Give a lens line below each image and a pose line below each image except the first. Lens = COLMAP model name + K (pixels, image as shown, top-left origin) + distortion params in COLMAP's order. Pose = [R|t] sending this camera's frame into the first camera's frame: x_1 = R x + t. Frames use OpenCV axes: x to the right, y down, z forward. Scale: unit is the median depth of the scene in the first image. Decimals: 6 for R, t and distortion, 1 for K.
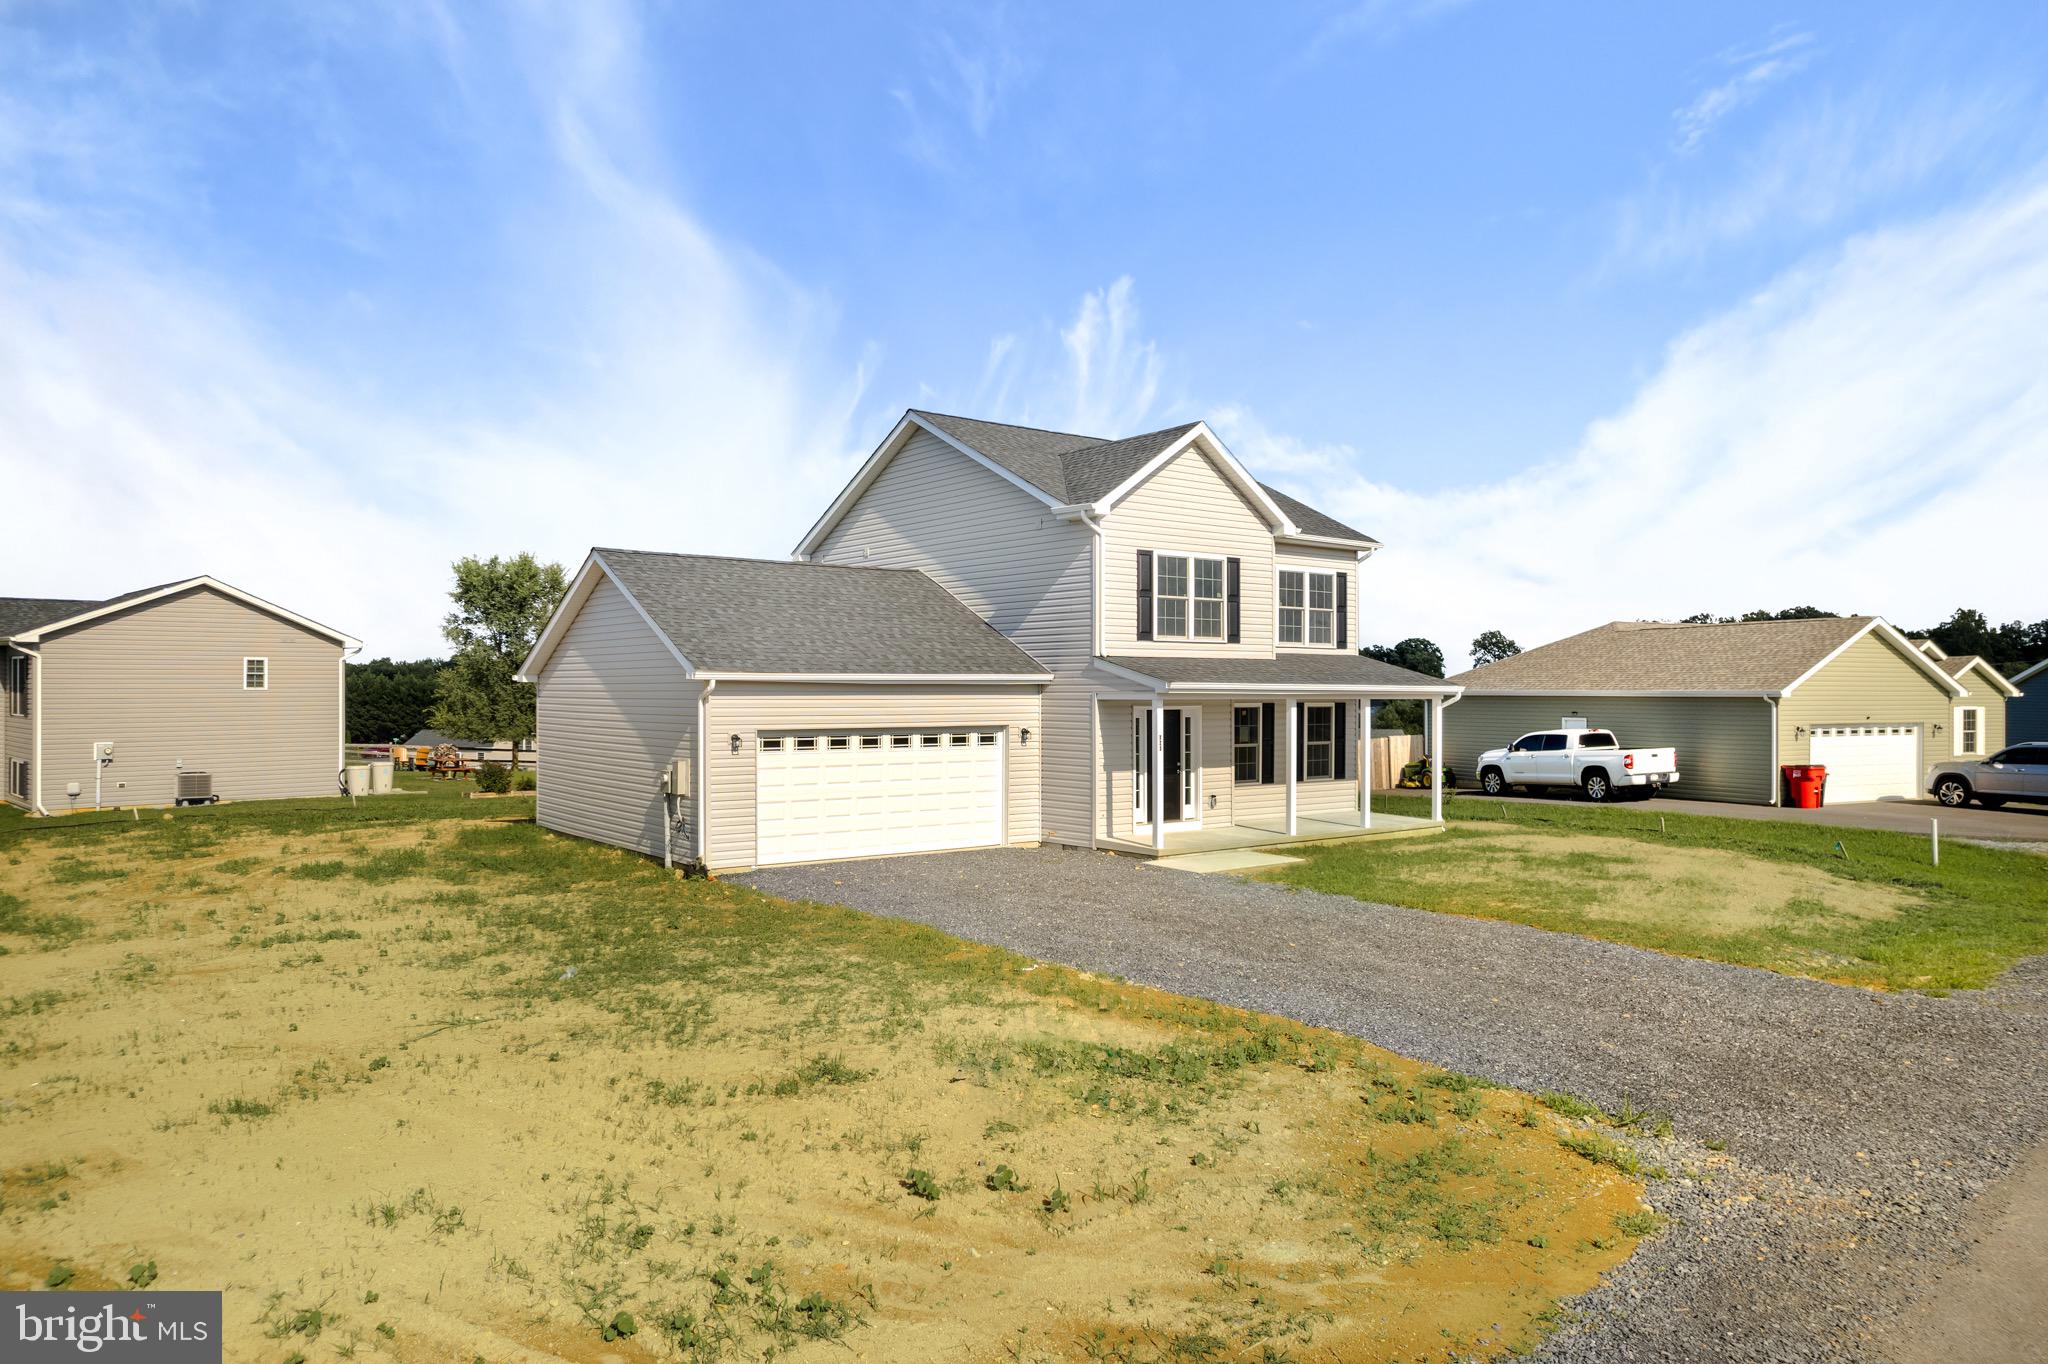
lens RADIAL K [[1328.3, 0, 1031.5], [0, 1328.3, 686.1], [0, 0, 1]] dist [-0.072448, 0.061025]
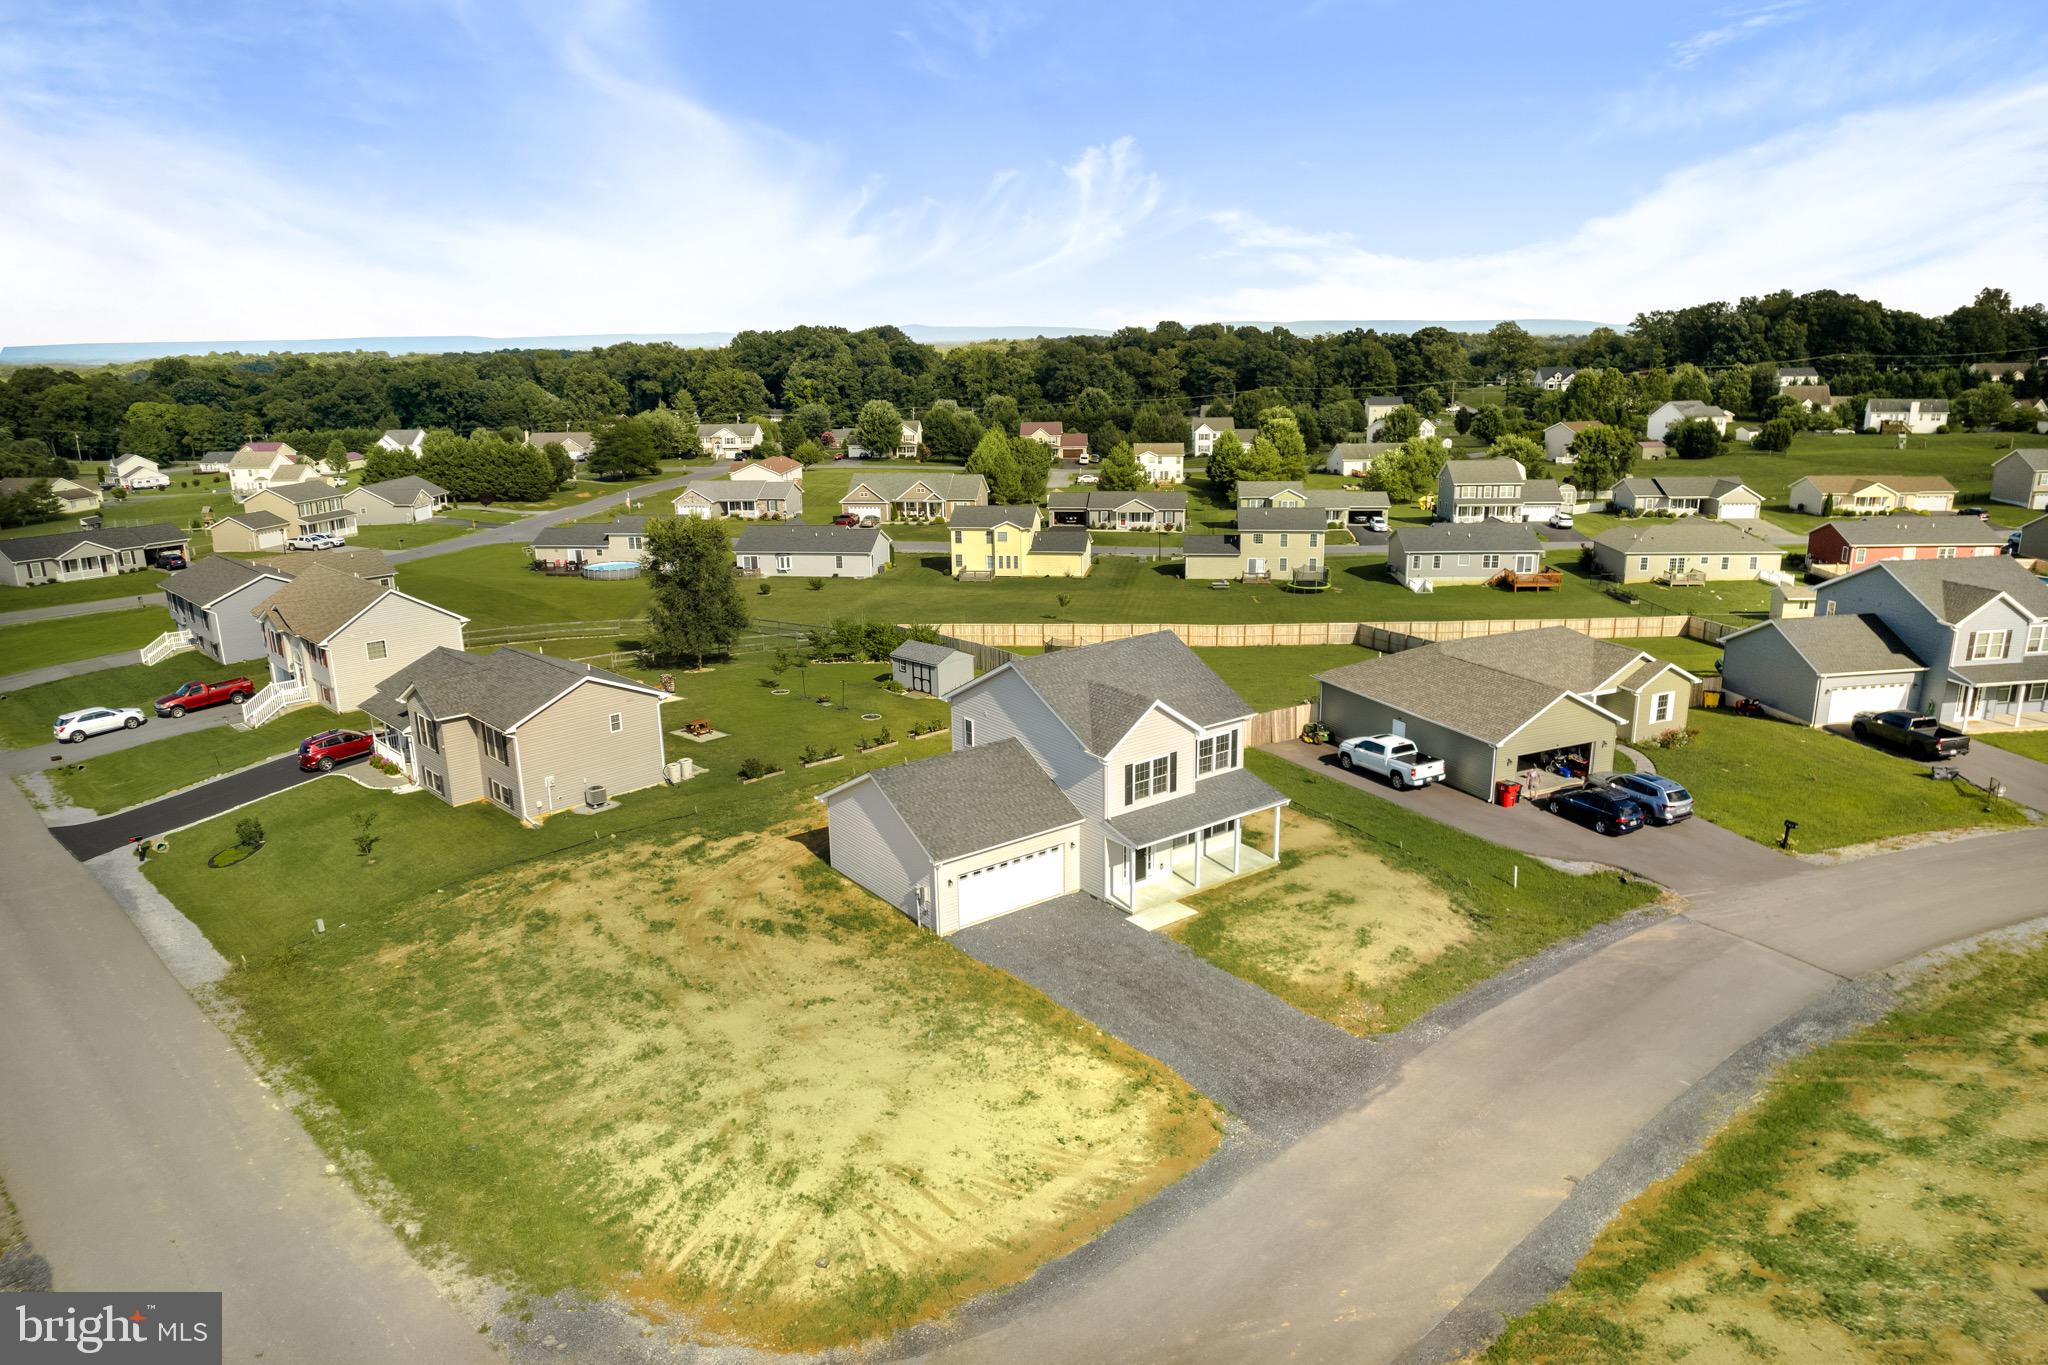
lens RADIAL K [[1328.3, 0, 1031.5], [0, 1328.3, 686.6], [0, 0, 1]] dist [-0.072448, 0.061025]
pose [[0.999753, -0.011063, -0.019265, -0.025733], [0.015783, 0.963991, 0.265466, -0.753674], [0.015634, -0.265704, 0.963928, -0.960106]]
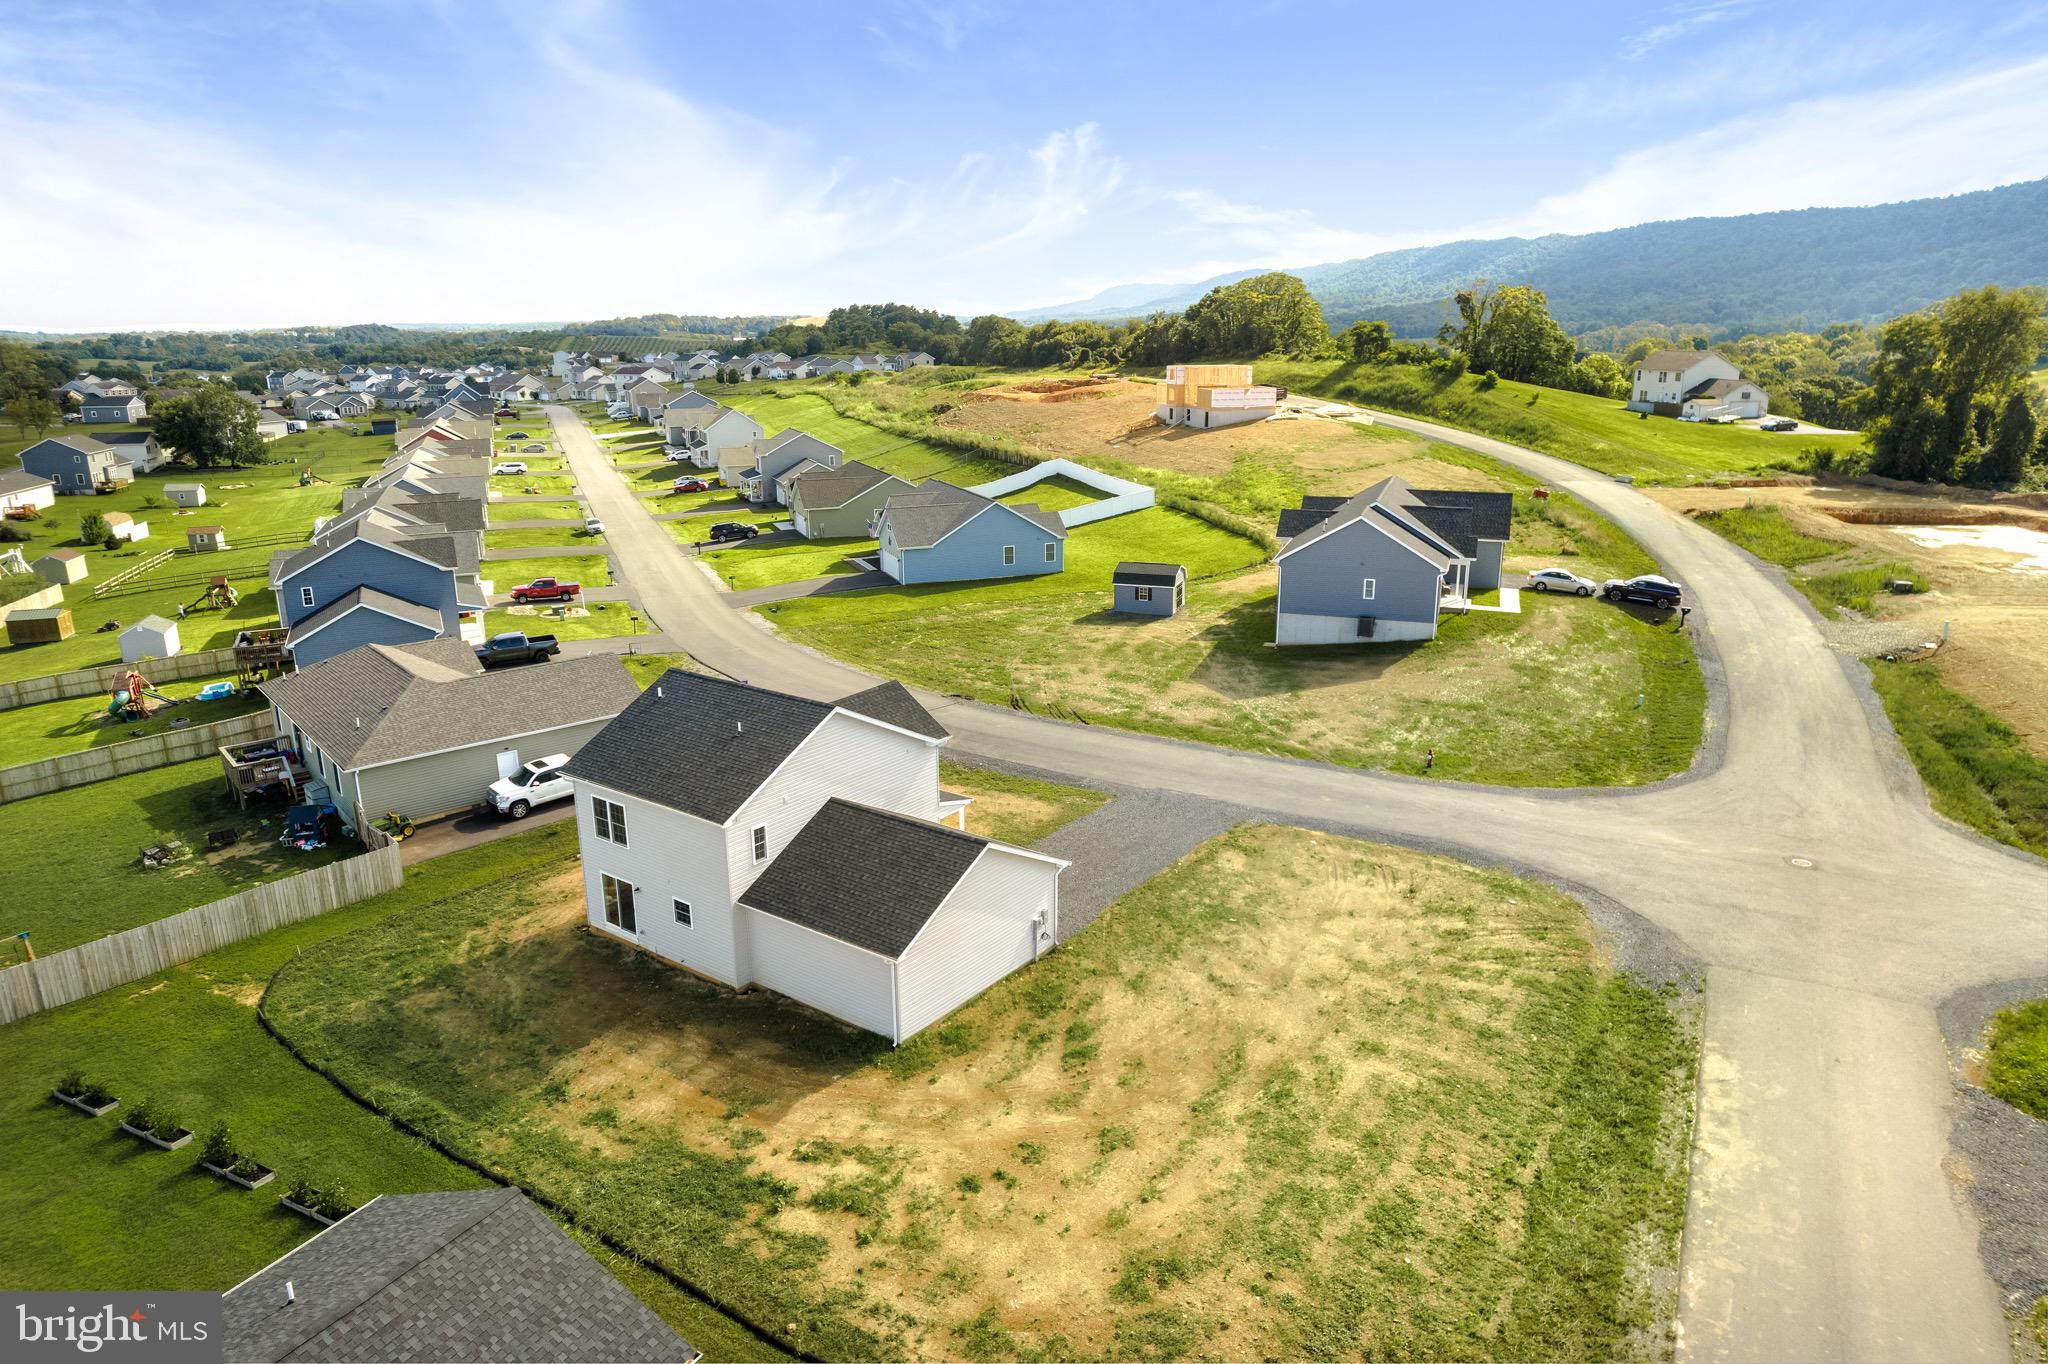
lens RADIAL K [[1328.3, 0, 1031.5], [0, 1328.3, 686.1], [0, 0, 1]] dist [-0.072448, 0.061025]
pose [[-0.266039, -0.262499, 0.927533, -1.833610], [-0.001181, 0.962297, 0.271999, -0.745681], [-0.963961, 0.071267, -0.256319, 1.306985]]
